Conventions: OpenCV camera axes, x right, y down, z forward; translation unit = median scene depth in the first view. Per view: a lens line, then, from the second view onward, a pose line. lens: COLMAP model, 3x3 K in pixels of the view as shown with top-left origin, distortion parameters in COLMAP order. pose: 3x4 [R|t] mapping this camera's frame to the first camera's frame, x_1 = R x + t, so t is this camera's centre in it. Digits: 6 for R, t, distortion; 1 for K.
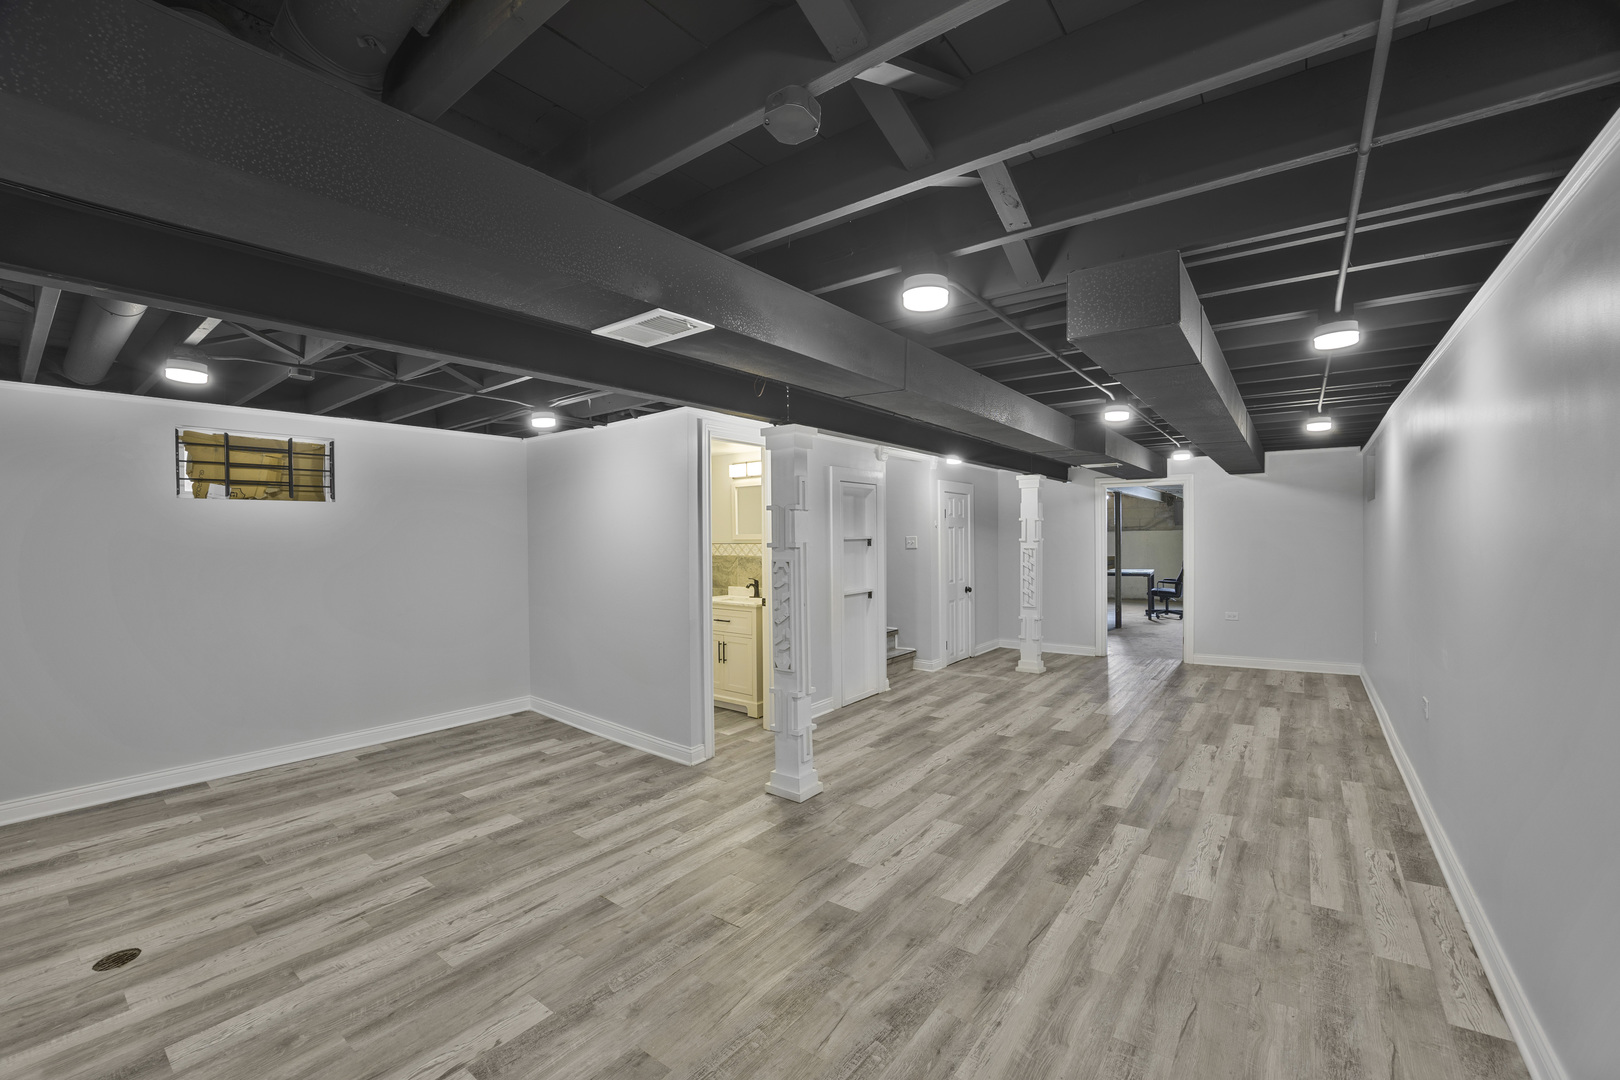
lens RADIAL K [[658.0, 0, 812.9], [0, 658.0, 543.1], [0, 0, 1]] dist [-0.014959, 0.001479]
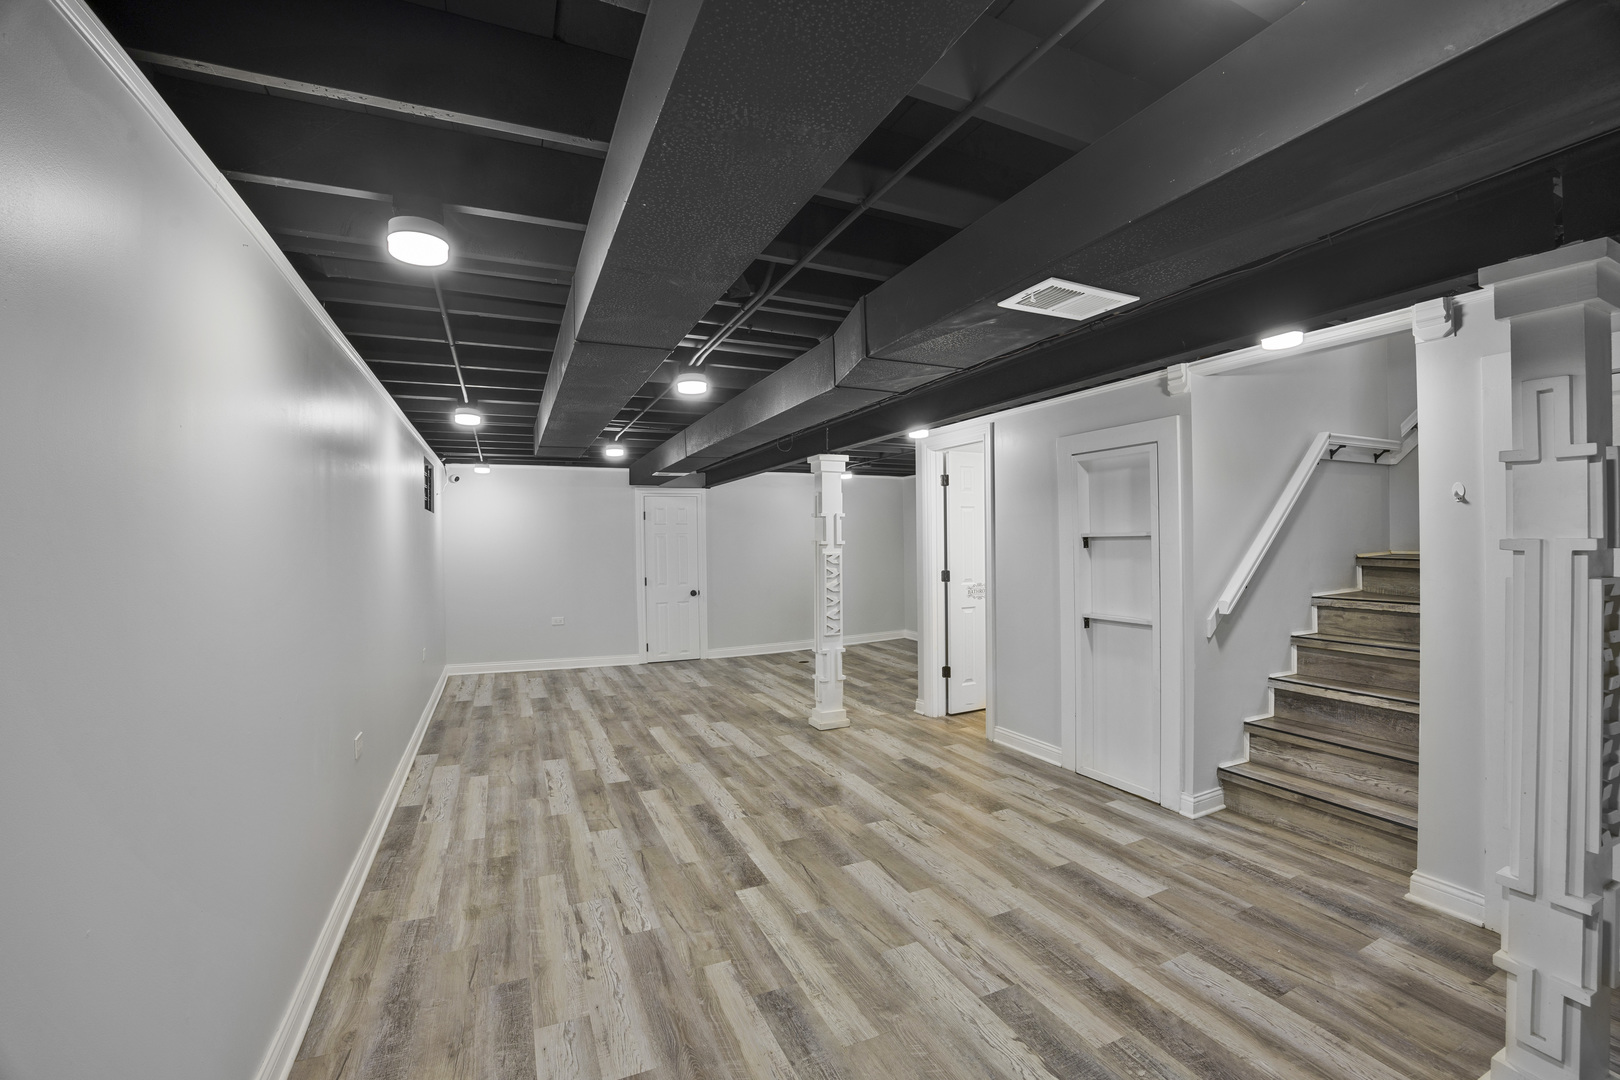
lens RADIAL K [[658.0, 0, 815.0], [0, 658.0, 541.2], [0, 0, 1]] dist [-0.014959, 0.001479]
pose [[-0.466613, 0.018126, -0.884276, 1.229624], [0.016933, 0.999790, 0.011558, -0.016441], [0.884299, -0.009580, -0.466822, 1.681060]]
